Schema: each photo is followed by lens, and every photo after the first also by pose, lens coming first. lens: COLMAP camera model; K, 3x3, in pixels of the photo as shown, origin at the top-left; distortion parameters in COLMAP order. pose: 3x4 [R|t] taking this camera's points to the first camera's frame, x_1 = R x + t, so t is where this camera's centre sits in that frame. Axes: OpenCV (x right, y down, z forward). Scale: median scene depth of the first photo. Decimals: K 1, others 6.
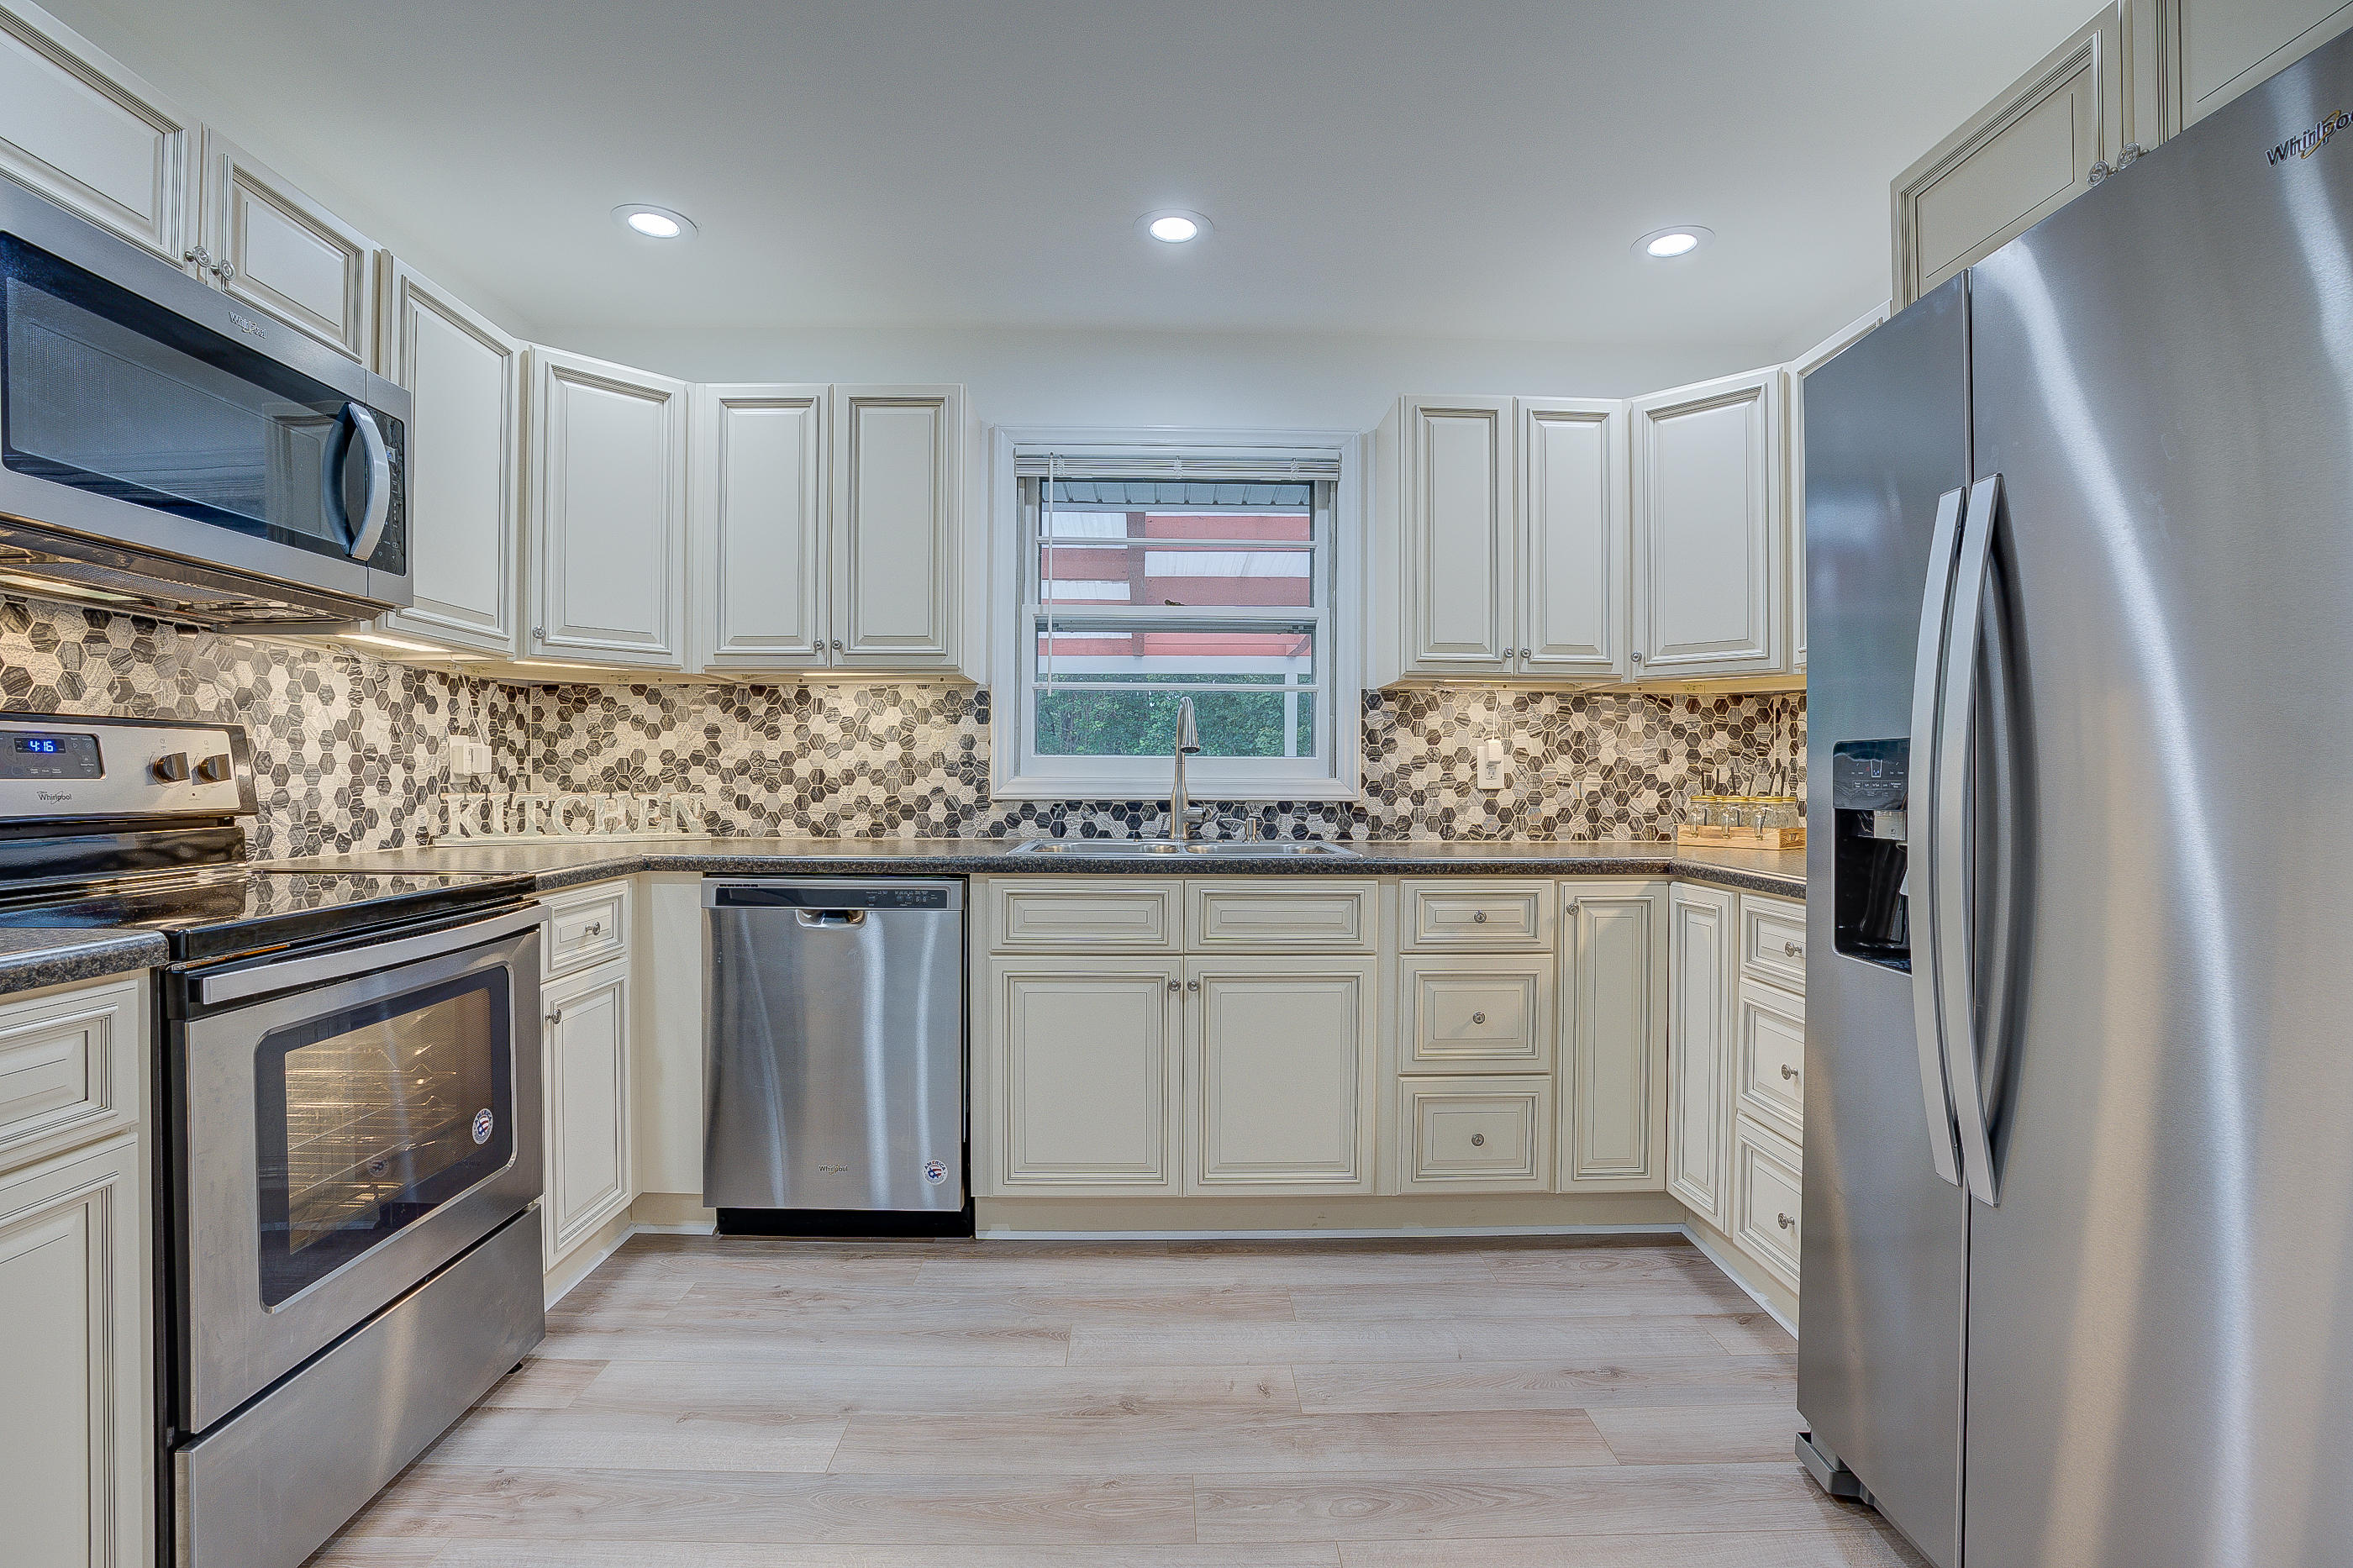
lens RADIAL K [[1131.9, 0, 1110.4], [0, 1131.9, 782.3], [0, 0, 1]] dist [-0.076666, 0.045410]
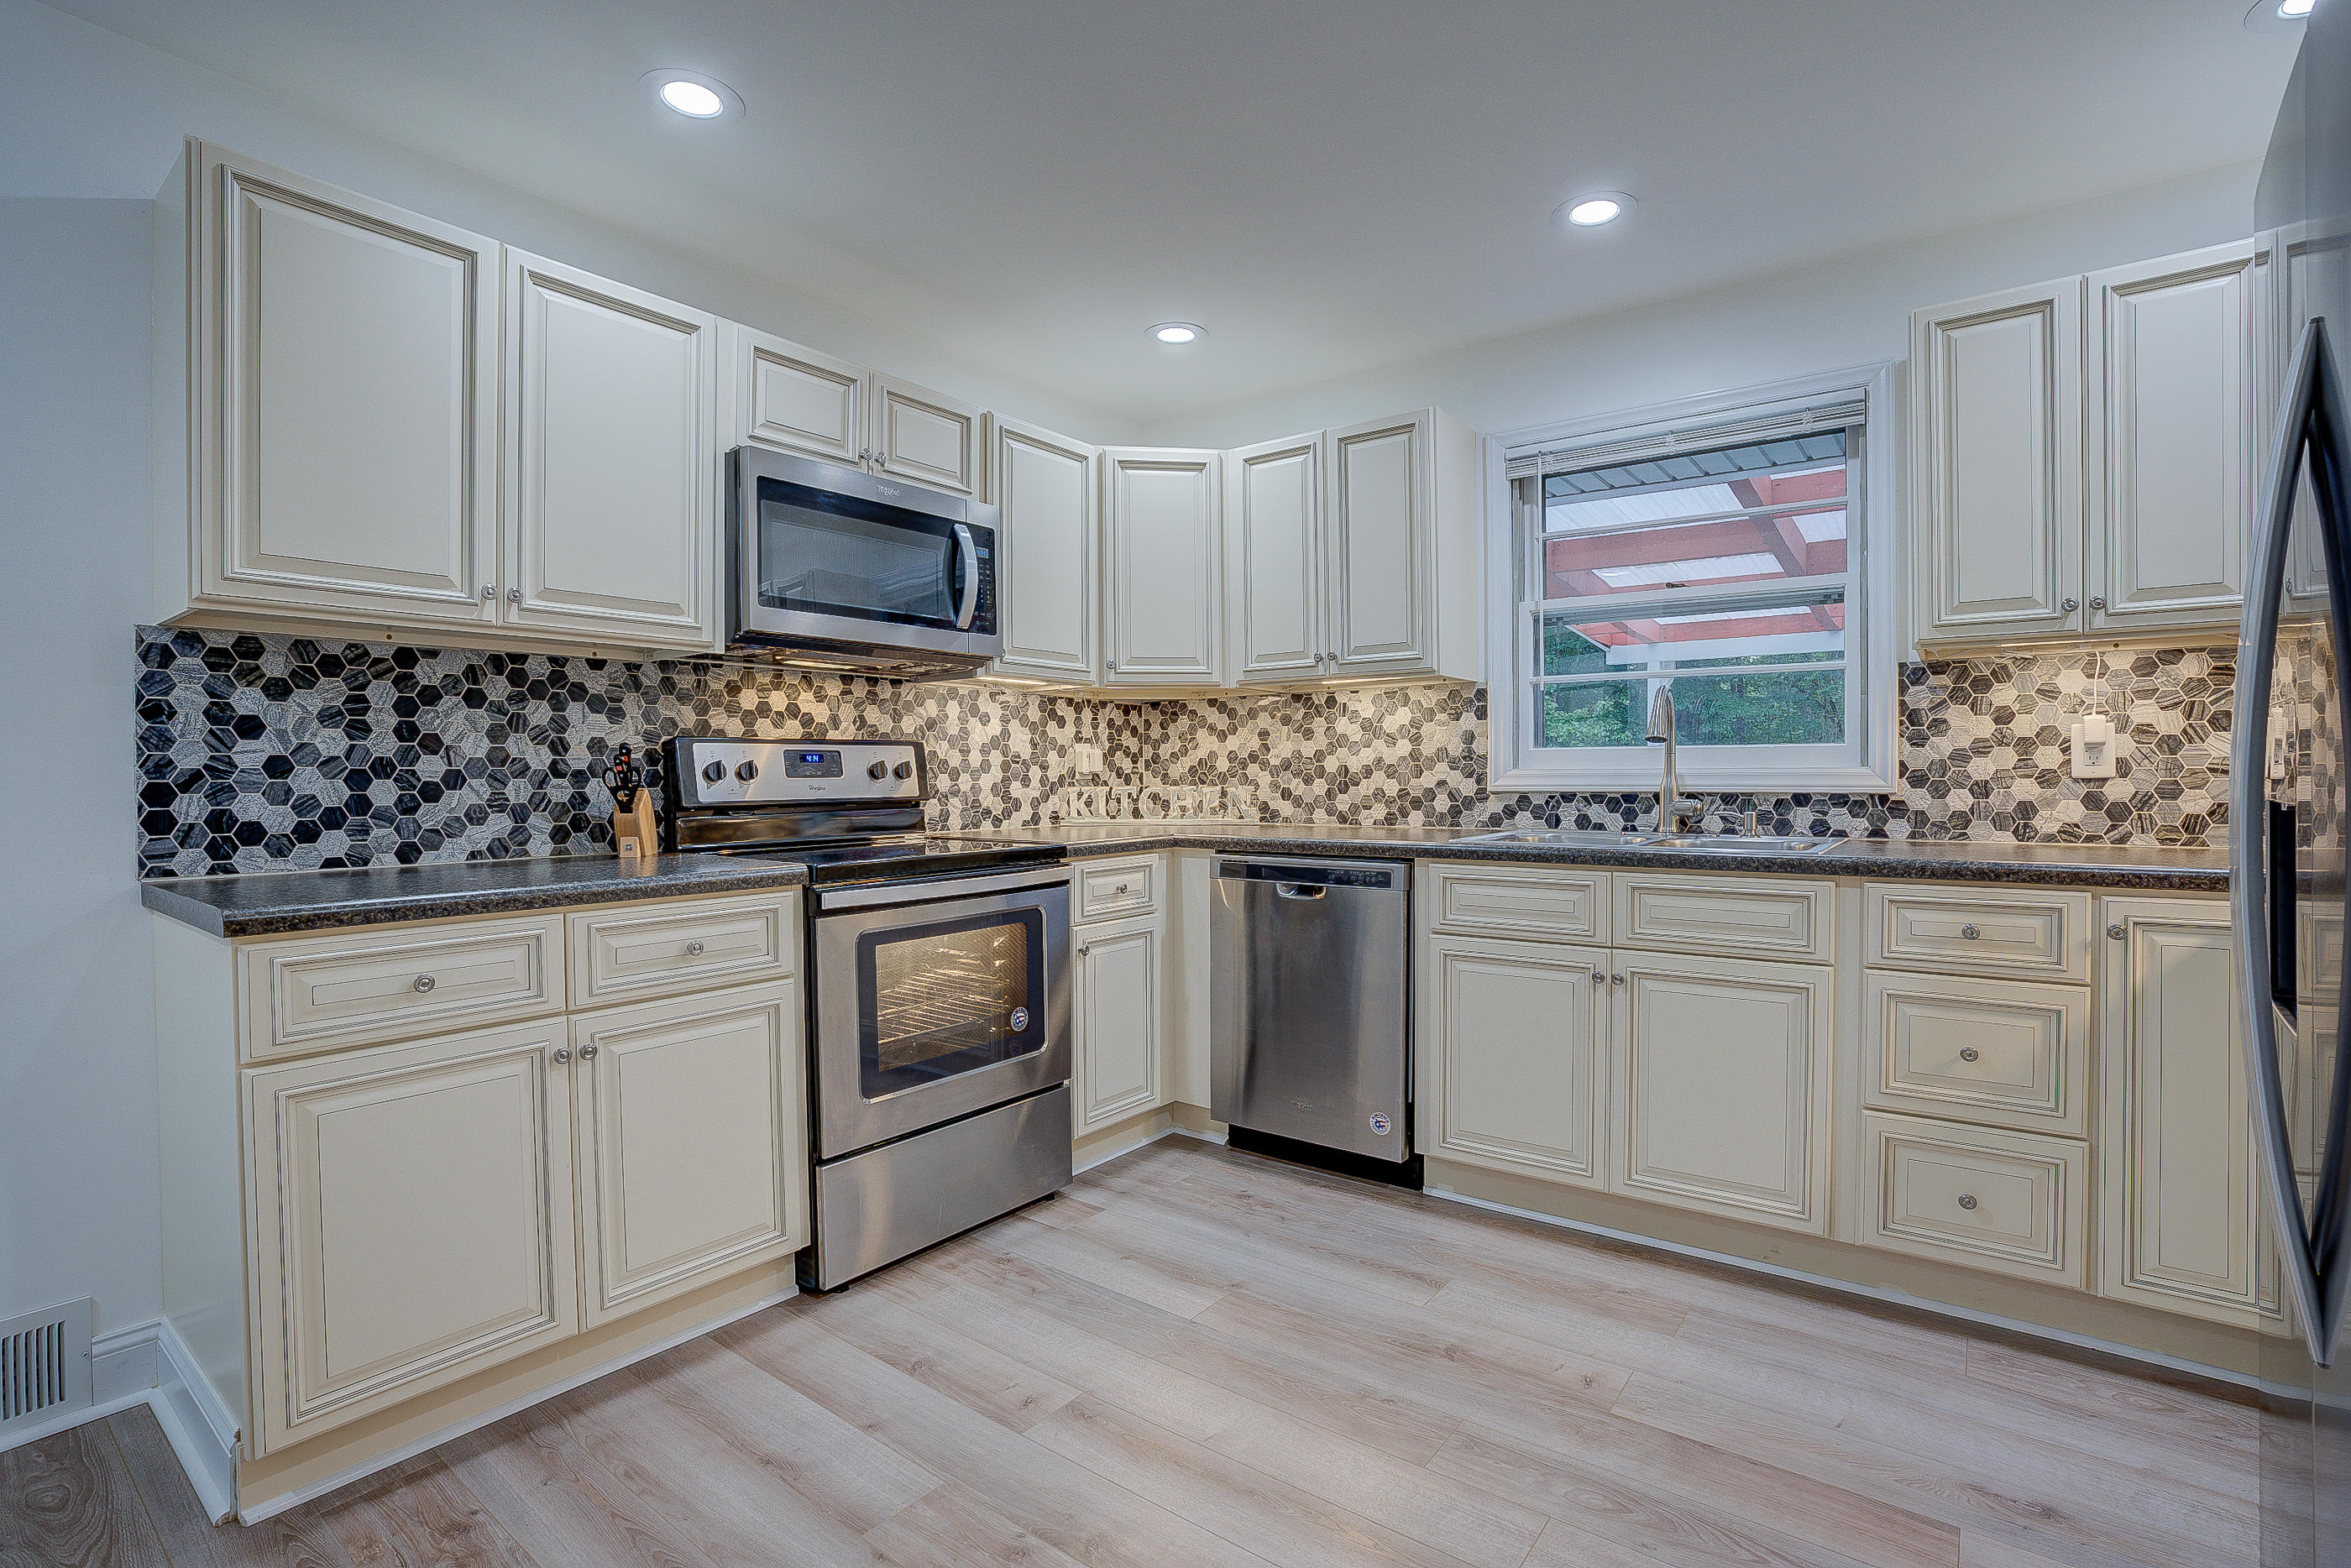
lens RADIAL K [[1085.8, 0, 1084.8], [0, 1085.8, 788.2], [0, 0, 1]] dist [-0.066755, 0.021760]
pose [[0.765493, -0.001435, -0.643443, 0.268104], [0.007256, 0.999953, 0.006402, 0.003326], [0.643404, -0.009569, 0.765467, -0.007547]]
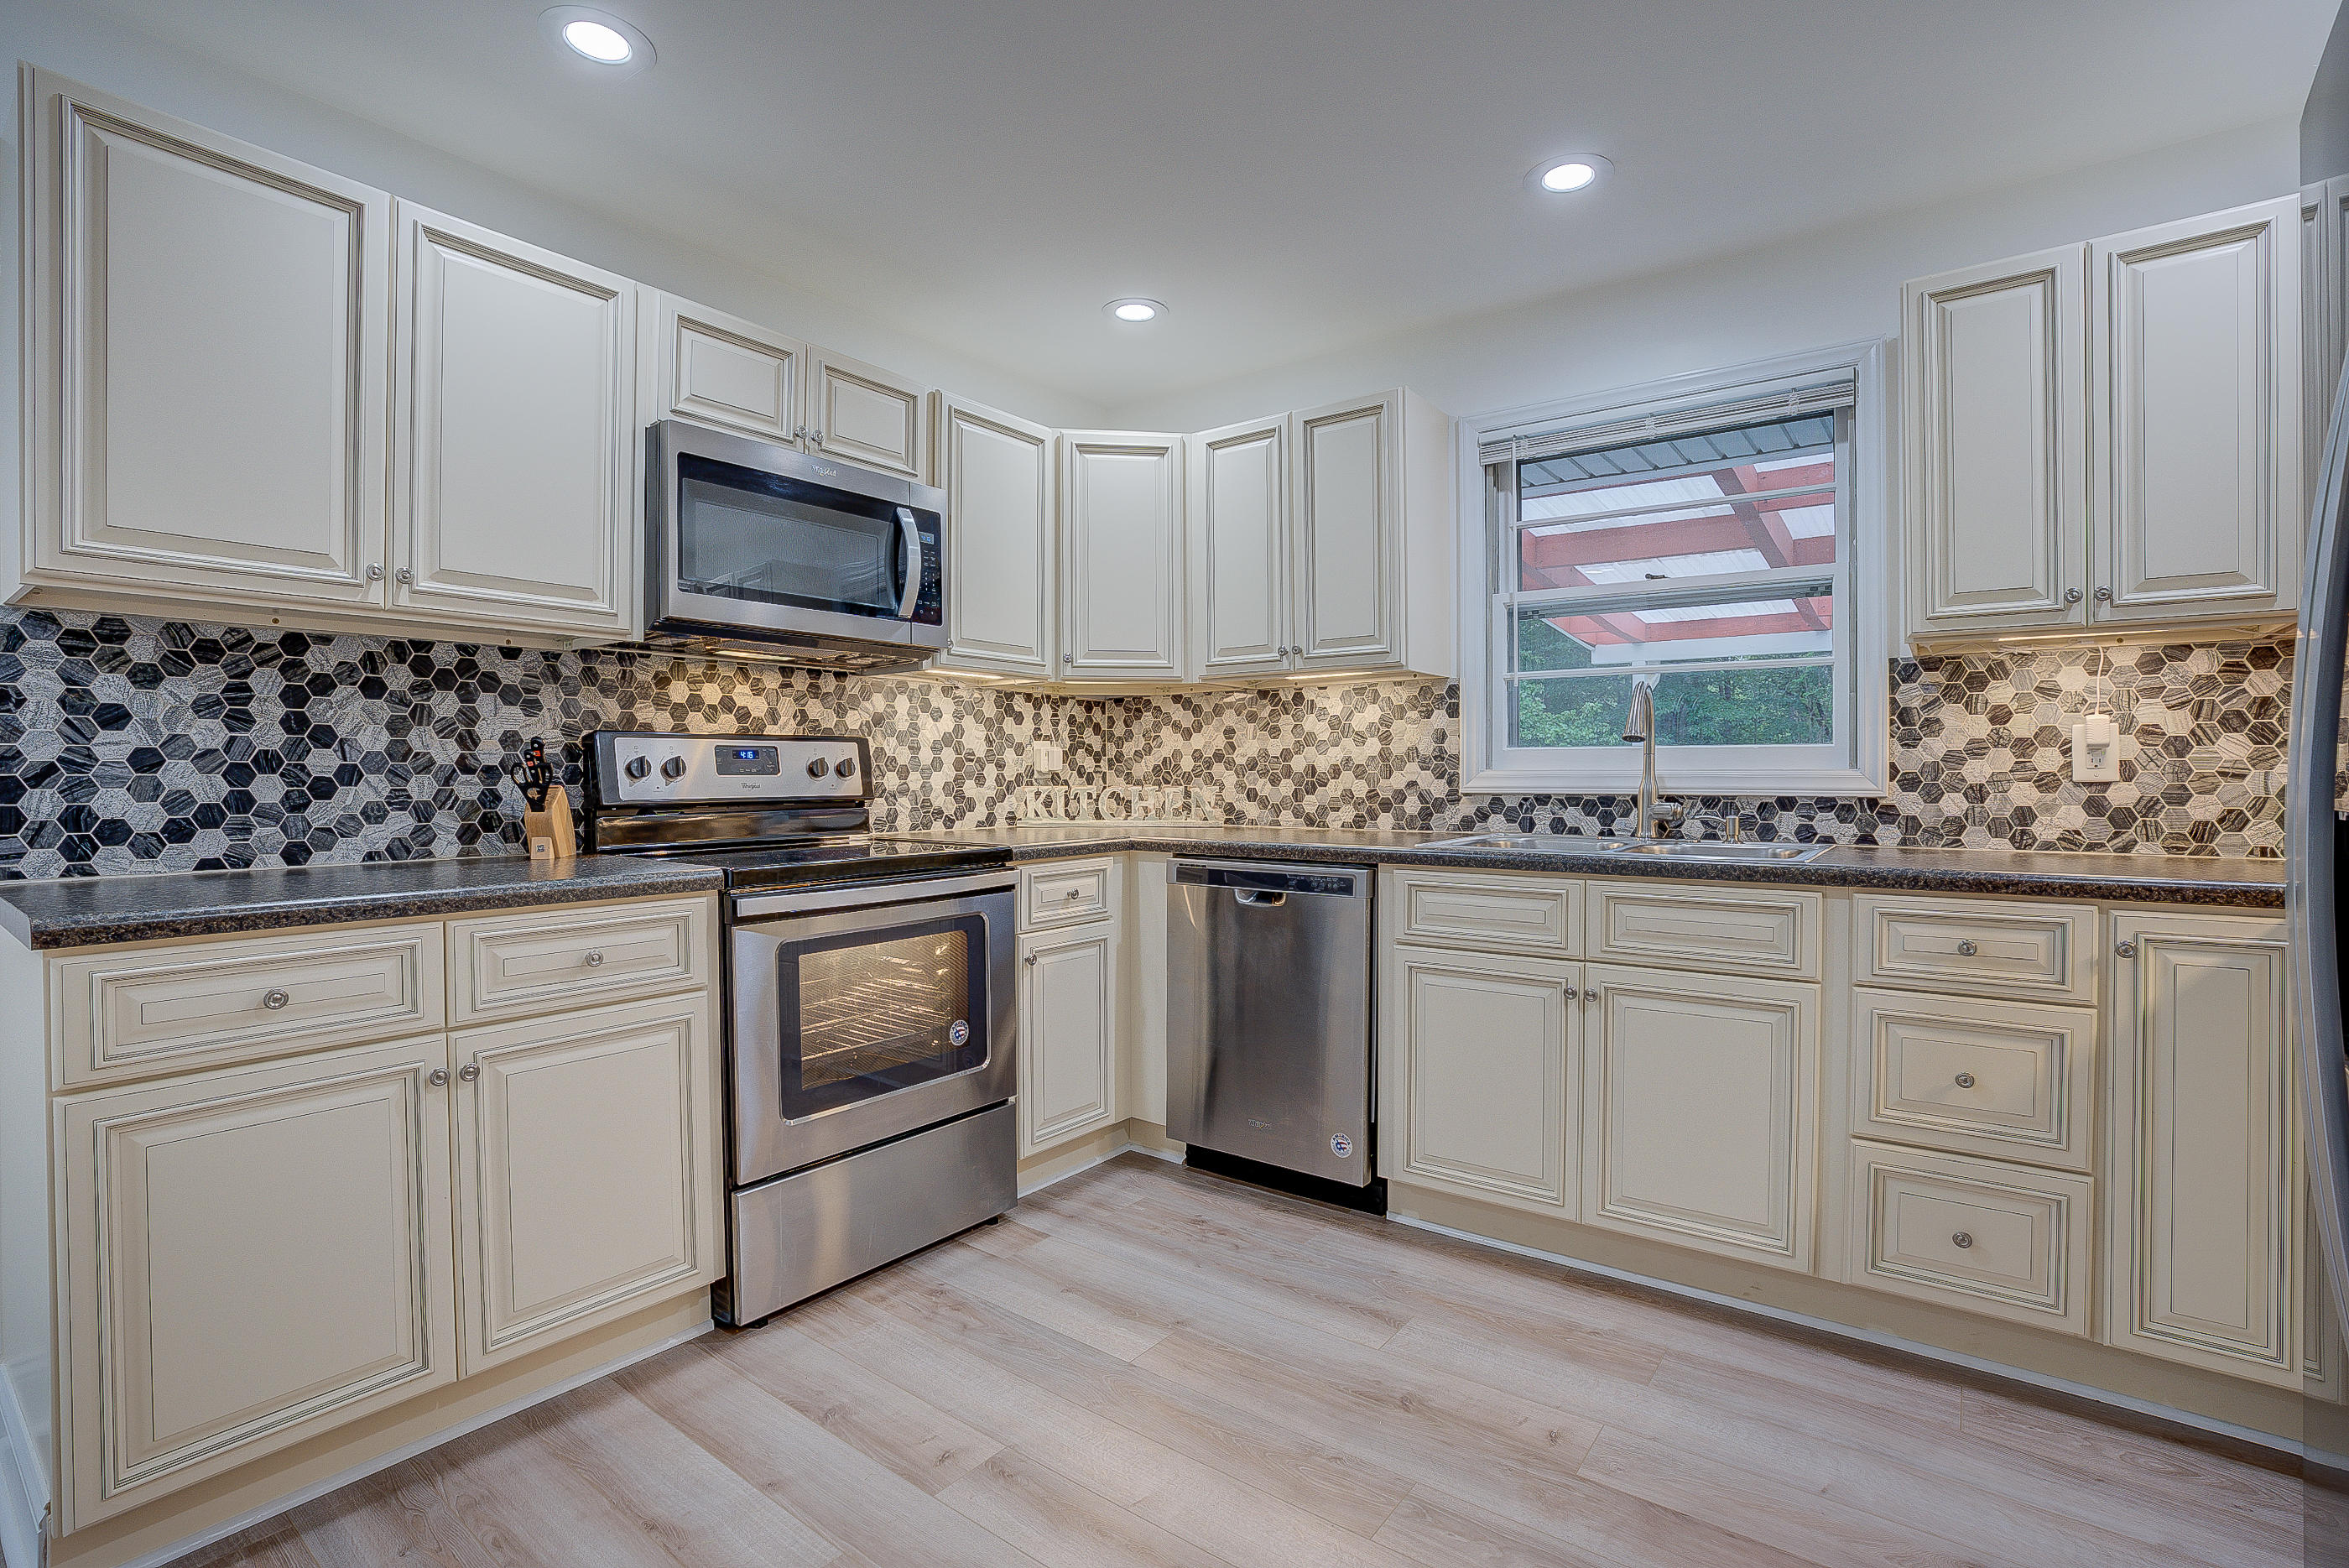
lens RADIAL K [[1088.4, 0, 1090.6], [0, 1088.4, 782.4], [0, 0, 1]] dist [-0.067875, 0.022946]
pose [[0.774642, -0.000627, -0.632400, 0.261987], [0.002255, 0.999996, 0.001771, 0.003607], [0.632396, -0.002798, 0.774640, 0.057578]]
